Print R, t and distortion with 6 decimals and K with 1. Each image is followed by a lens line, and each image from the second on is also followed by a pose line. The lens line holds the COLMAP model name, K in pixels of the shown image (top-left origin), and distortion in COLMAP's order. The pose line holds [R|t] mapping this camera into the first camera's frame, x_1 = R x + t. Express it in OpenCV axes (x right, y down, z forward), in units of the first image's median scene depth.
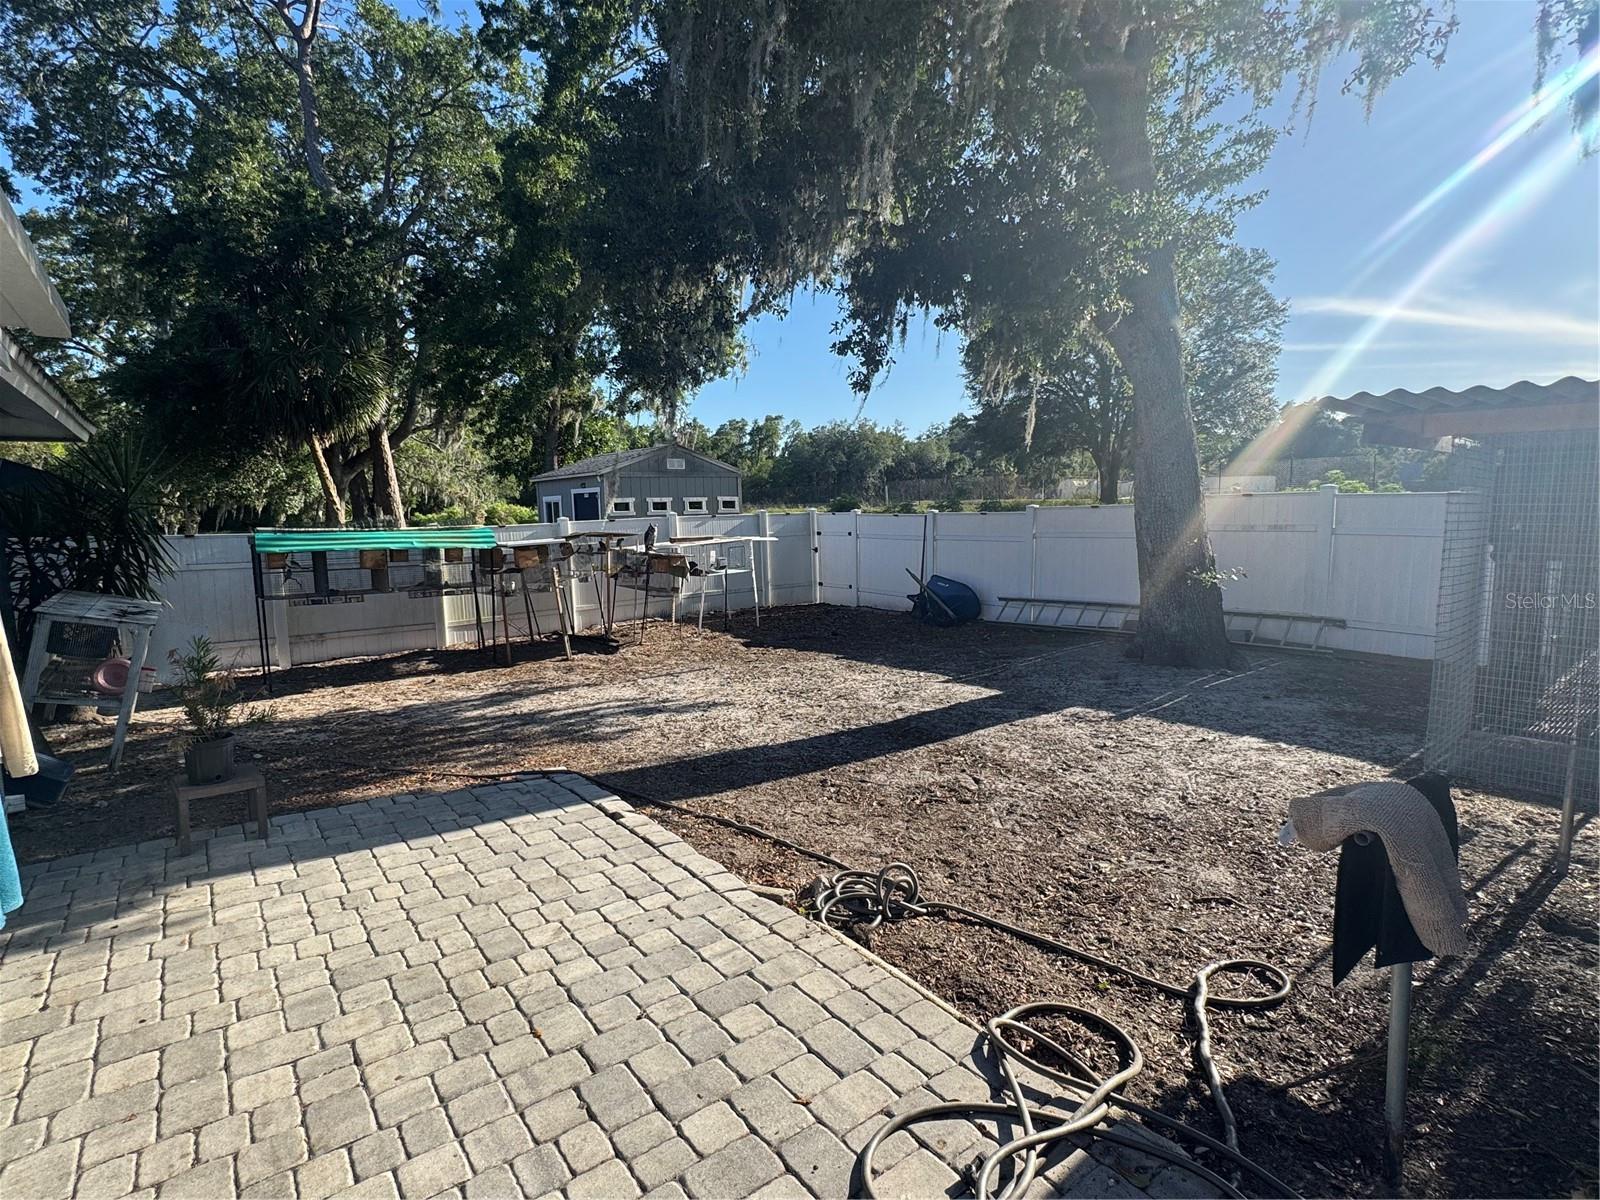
lens RADIAL K [[799.3, 0, 800.3], [0, 799.3, 601.4], [0, 0, 1]] dist [-0.003819, 0.001375]
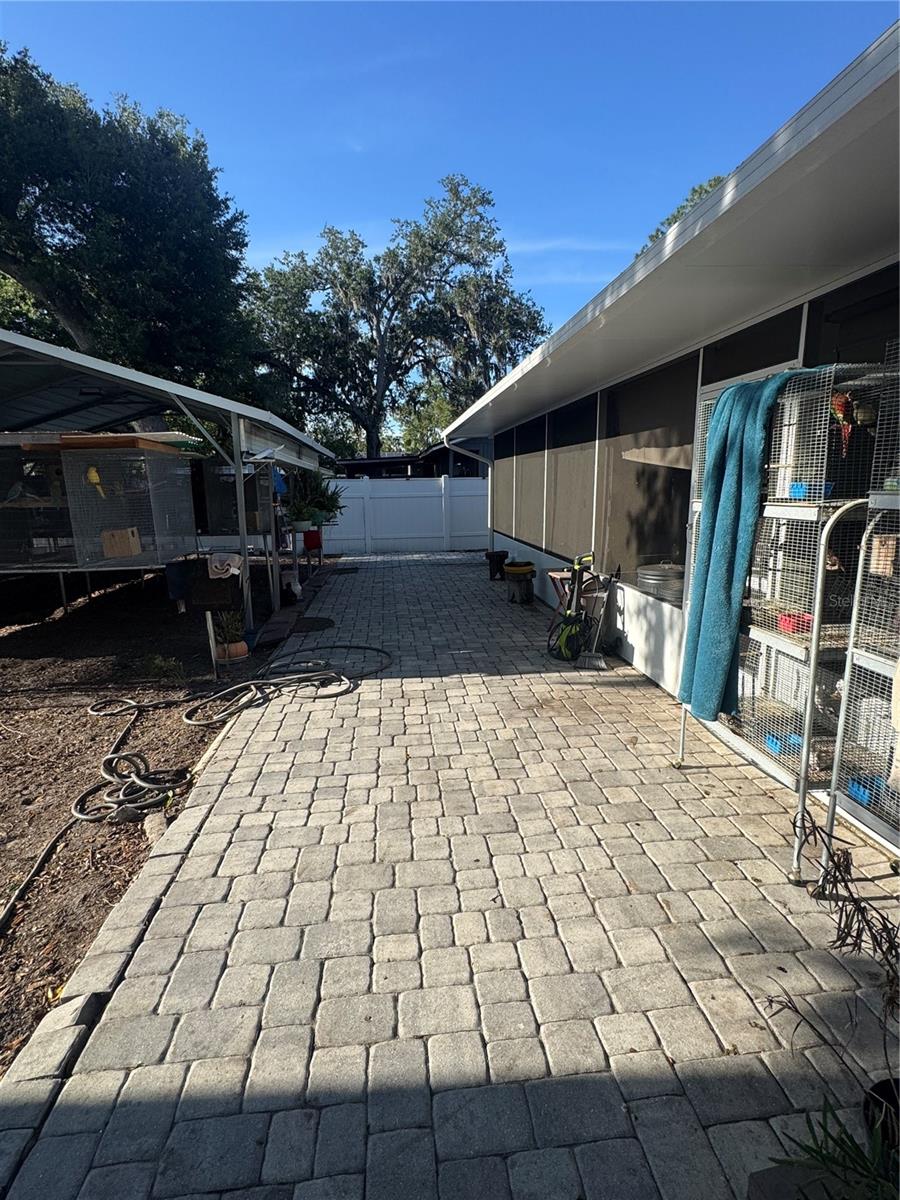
lens RADIAL K [[599.4, 0, 444.9], [0, 599.4, 592.3], [0, 0, 1]] dist [-0.003819, 0.001375]
pose [[-0.844078, -0.071026, 0.531495, -0.885940], [0.088845, 0.958965, 0.269246, -0.132983], [-0.528809, 0.274486, -0.803131, 1.570862]]
